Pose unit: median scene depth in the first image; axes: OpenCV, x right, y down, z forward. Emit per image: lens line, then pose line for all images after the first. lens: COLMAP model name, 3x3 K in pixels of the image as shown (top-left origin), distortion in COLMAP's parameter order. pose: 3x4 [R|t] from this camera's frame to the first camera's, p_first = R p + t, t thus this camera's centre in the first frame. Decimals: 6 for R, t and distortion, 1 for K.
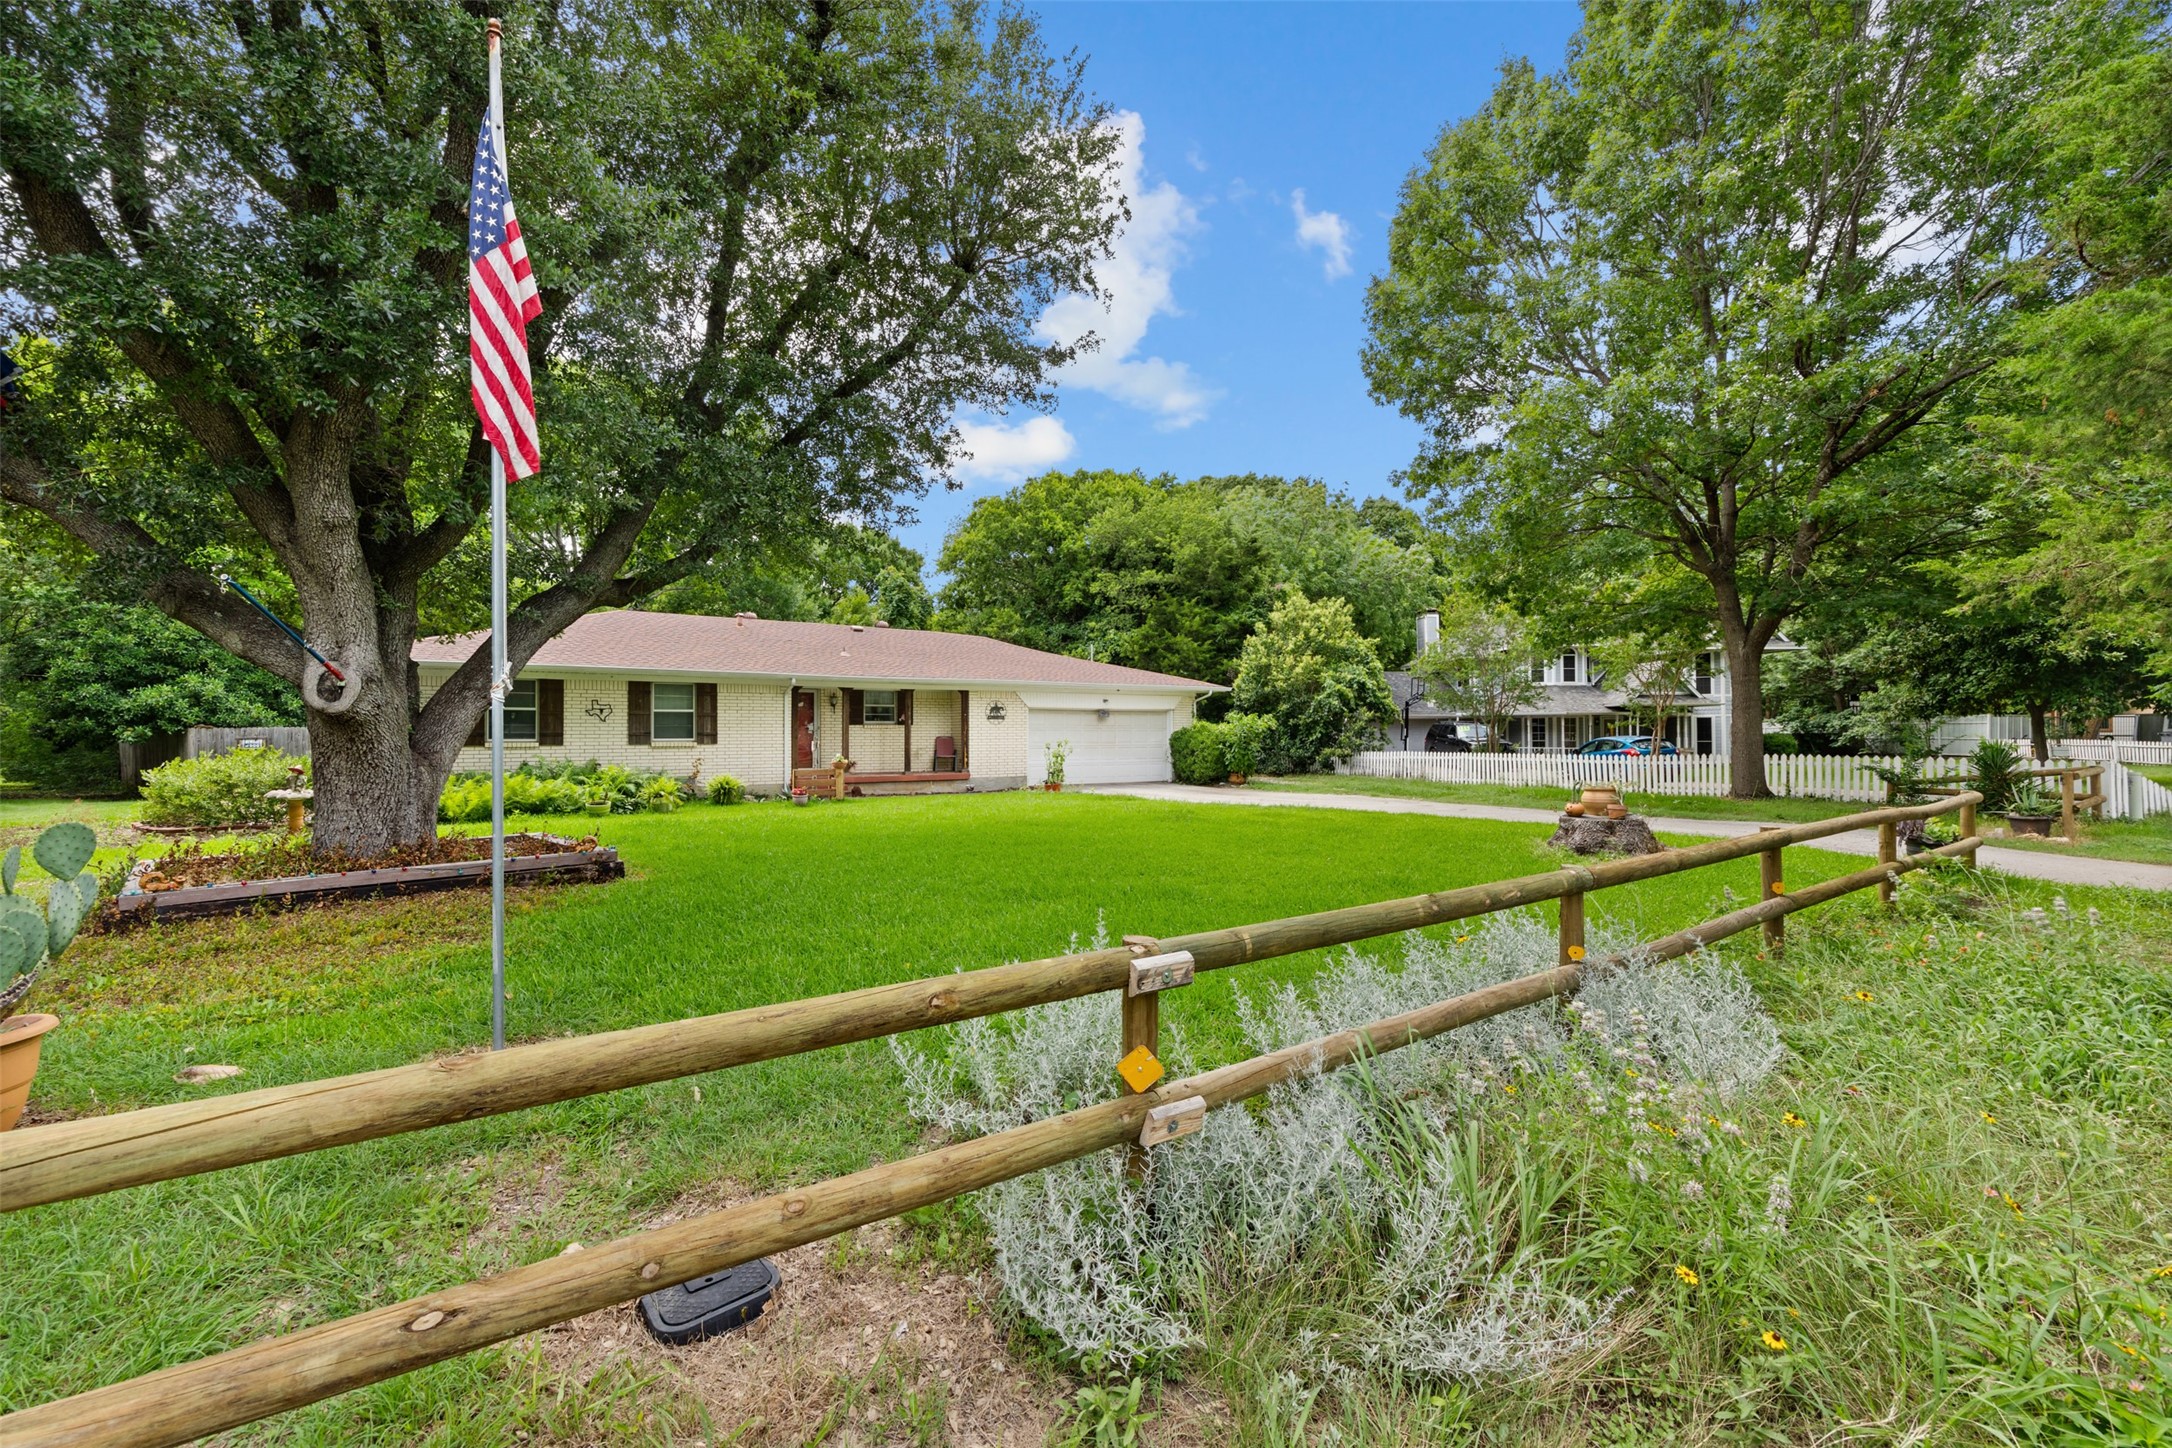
lens RADIAL K [[878.4, 0, 1077.9], [0, 878.4, 732.7], [0, 0, 1]] dist [-0.002993, 0.000892]
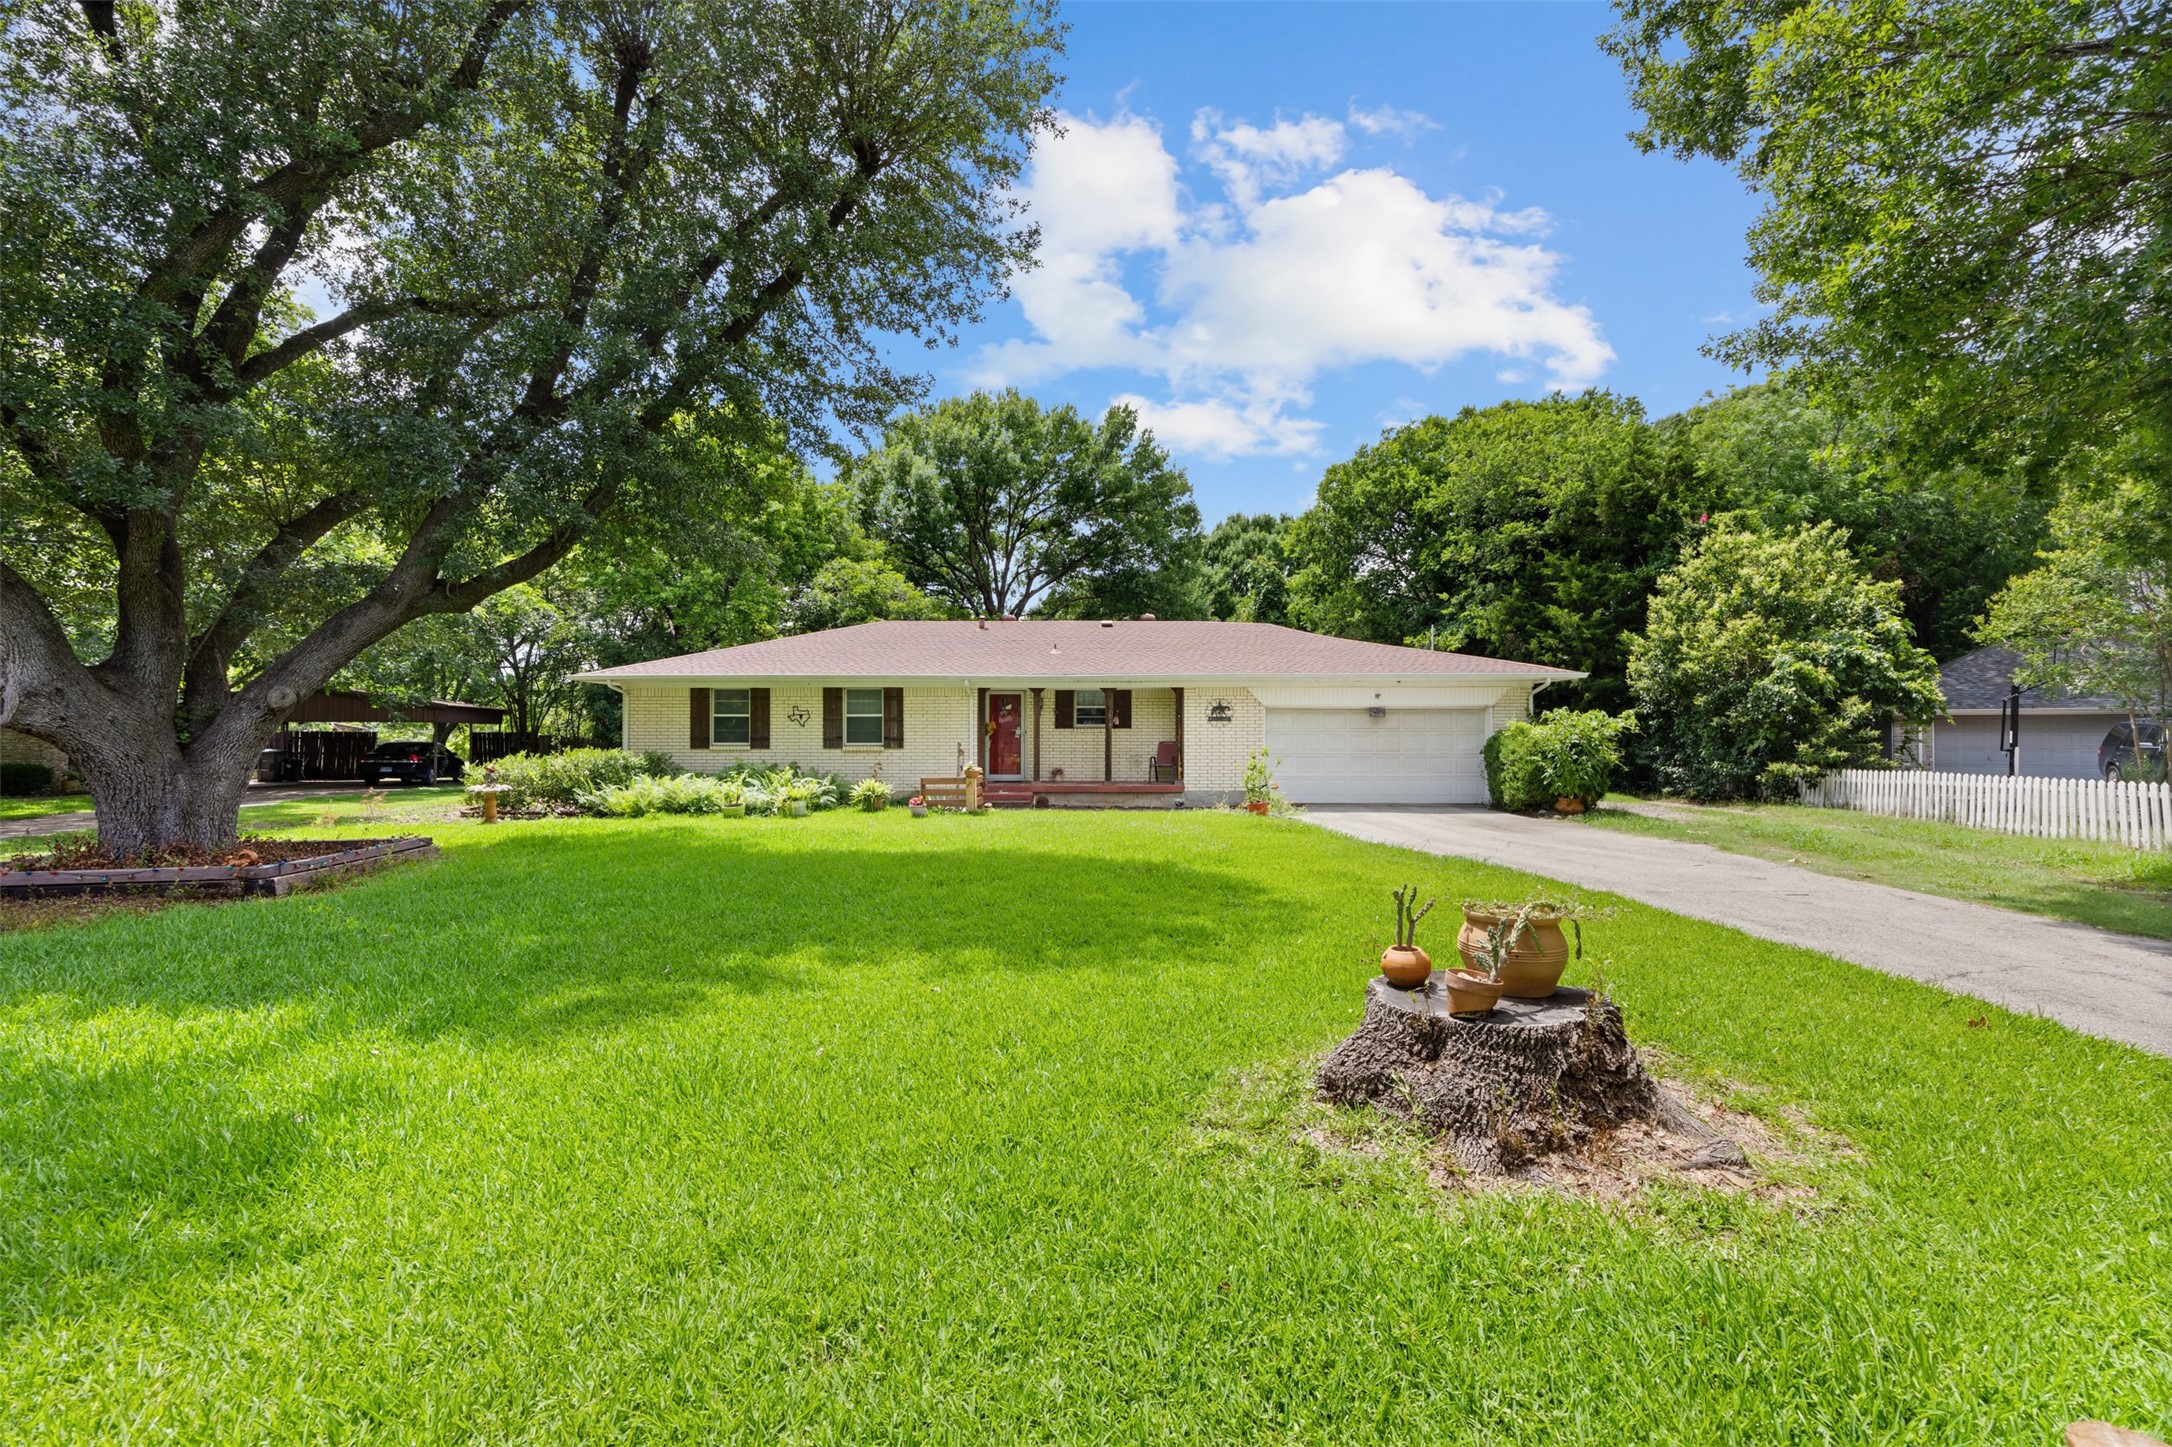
lens RADIAL K [[878.4, 0, 1077.7], [0, 878.4, 715.6], [0, 0, 1]] dist [-0.002993, 0.000892]
pose [[0.838201, -0.010555, -0.545260, 0.249855], [-0.000708, 0.999791, -0.020442, -0.003767], [0.545362, 0.017521, 0.838018, 0.233403]]
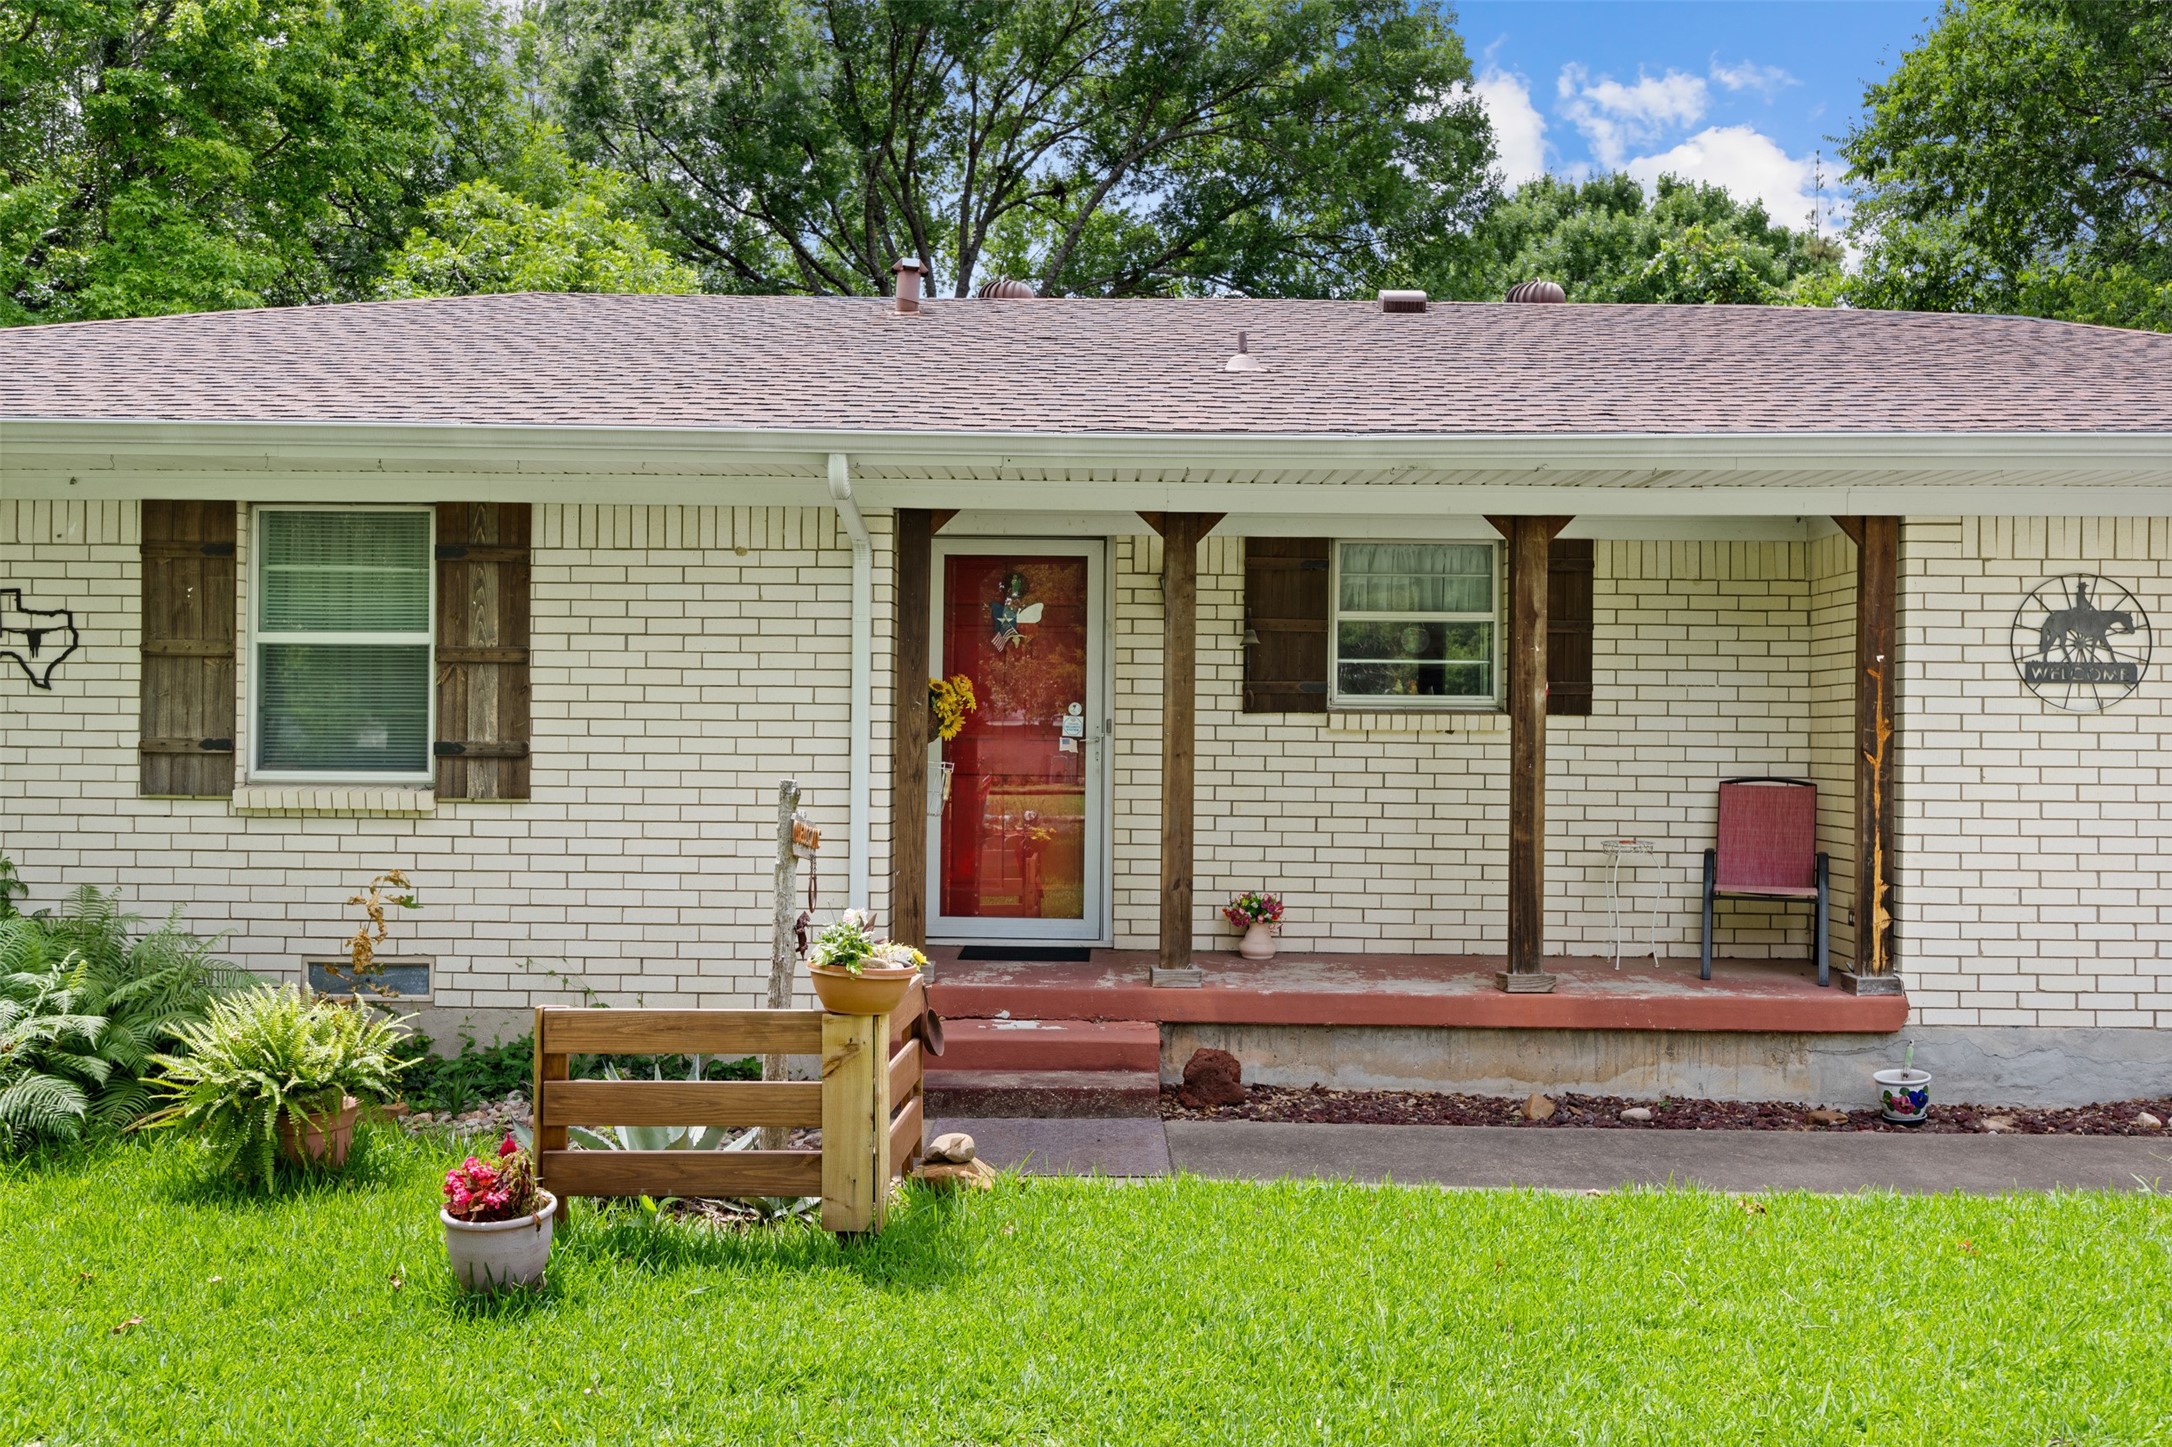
lens RADIAL K [[1832.5, 0, 1080.2], [0, 1832.5, 720.2], [0, 0, 1]] dist [-0.003648, -0.000620]
pose [[0.835621, 0.007765, -0.549251, -0.061130], [-0.012010, 0.999919, -0.004135, -0.004959], [0.549175, 0.010051, 0.835647, 0.606294]]
